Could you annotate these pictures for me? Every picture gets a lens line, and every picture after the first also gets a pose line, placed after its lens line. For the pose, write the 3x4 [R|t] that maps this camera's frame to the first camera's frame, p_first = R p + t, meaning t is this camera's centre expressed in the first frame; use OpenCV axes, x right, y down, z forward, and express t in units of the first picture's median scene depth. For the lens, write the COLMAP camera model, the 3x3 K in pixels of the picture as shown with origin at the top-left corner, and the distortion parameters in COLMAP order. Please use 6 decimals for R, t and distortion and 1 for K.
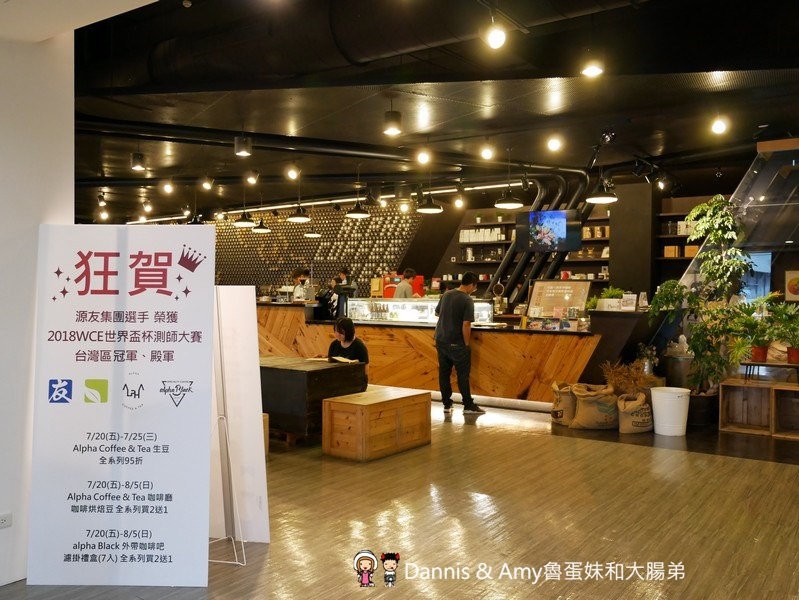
lens RADIAL K [[759.2, 0, 399.9], [0, 759.2, 297.9], [0, 0, 1]] dist [-0.036797, 0.000000]
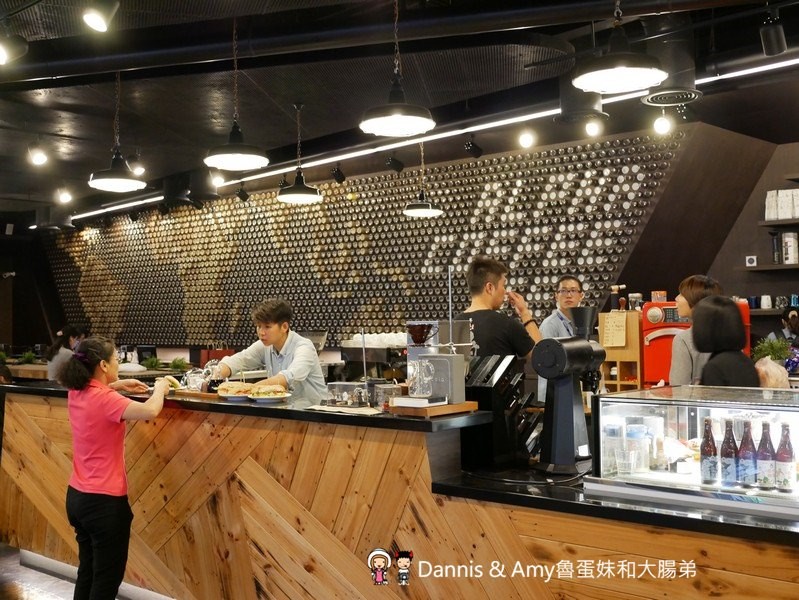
lens RADIAL K [[976.7, 0, 399.2], [0, 976.7, 300.3], [0, 0, 1]] dist [-0.007143, 0.000000]
pose [[0.992918, -0.024855, -0.116177, -0.059929], [0.021094, 0.999216, -0.033491, -0.013876], [0.116918, 0.030803, 0.992664, 0.415862]]
